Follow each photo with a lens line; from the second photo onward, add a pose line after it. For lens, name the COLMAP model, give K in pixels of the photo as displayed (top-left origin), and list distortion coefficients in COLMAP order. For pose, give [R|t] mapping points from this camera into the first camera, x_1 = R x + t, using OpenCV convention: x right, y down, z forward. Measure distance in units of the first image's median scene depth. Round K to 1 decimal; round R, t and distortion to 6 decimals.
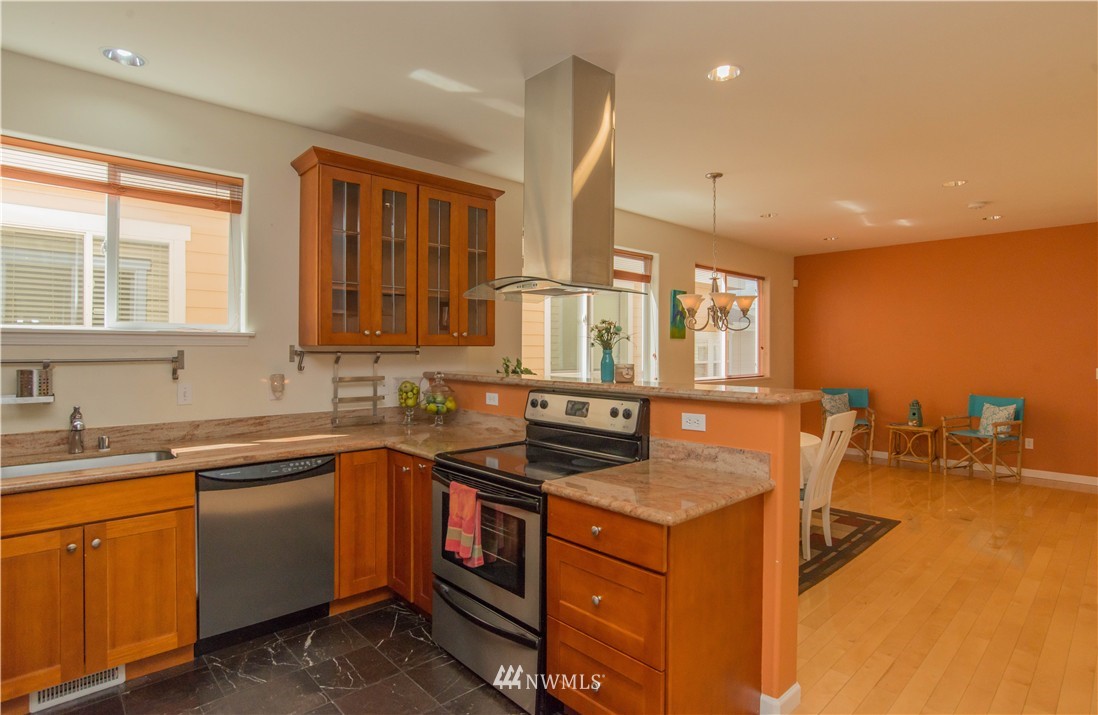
lens RADIAL K [[560.6, 0, 555.9], [0, 560.6, 348.1], [0, 0, 1]] dist [-0.055433, 0.022113]
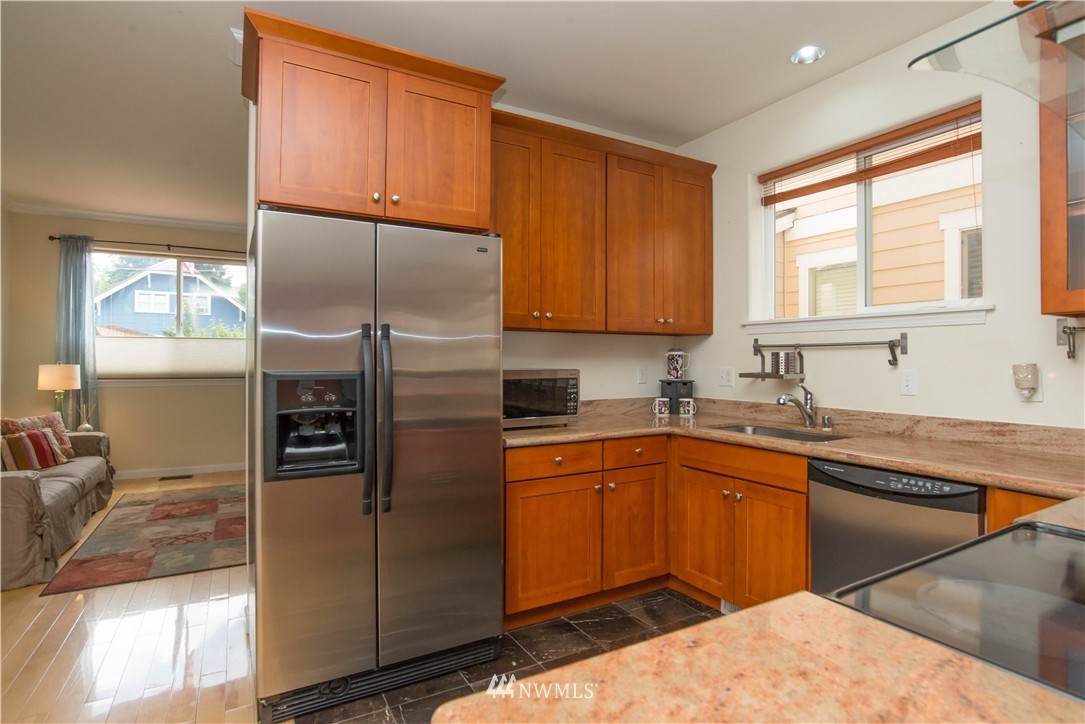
lens RADIAL K [[552.0, 0, 548.8], [0, 552.0, 360.8], [0, 0, 1]] dist [-0.062240, 0.028635]
pose [[-0.227155, -0.000530, -0.973859, 0.235008], [-0.005167, 0.999986, 0.000661, 0.041955], [0.973845, 0.005182, -0.227154, 0.527914]]
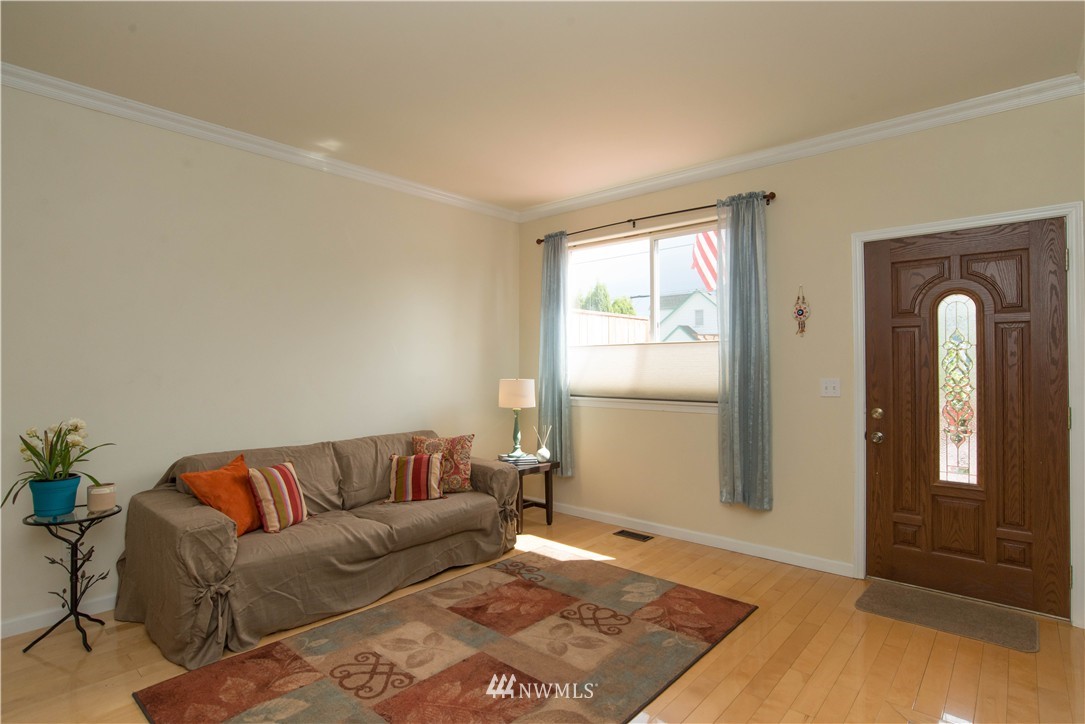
lens RADIAL K [[552.0, 0, 548.8], [0, 552.0, 360.8], [0, 0, 1]] dist [-0.062240, 0.028635]
pose [[-0.994956, -0.003233, -0.100259, -0.775092], [-0.002199, 0.999943, -0.010424, 0.030771], [0.100287, -0.010150, -0.994907, 0.249578]]
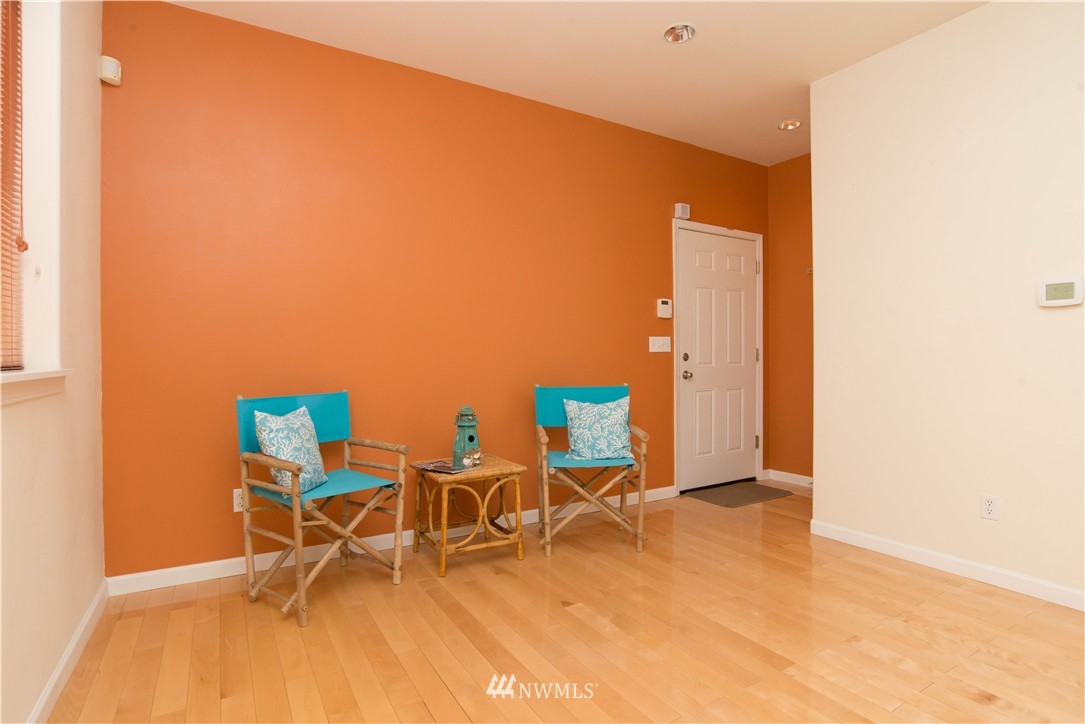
lens RADIAL K [[552.0, 0, 548.8], [0, 552.0, 360.8], [0, 0, 1]] dist [-0.062240, 0.028635]
pose [[0.202310, -0.009827, 0.979272, 0.413131], [0.003564, 0.999950, 0.009299, 0.096072], [-0.979315, 0.001609, 0.202335, 1.531822]]
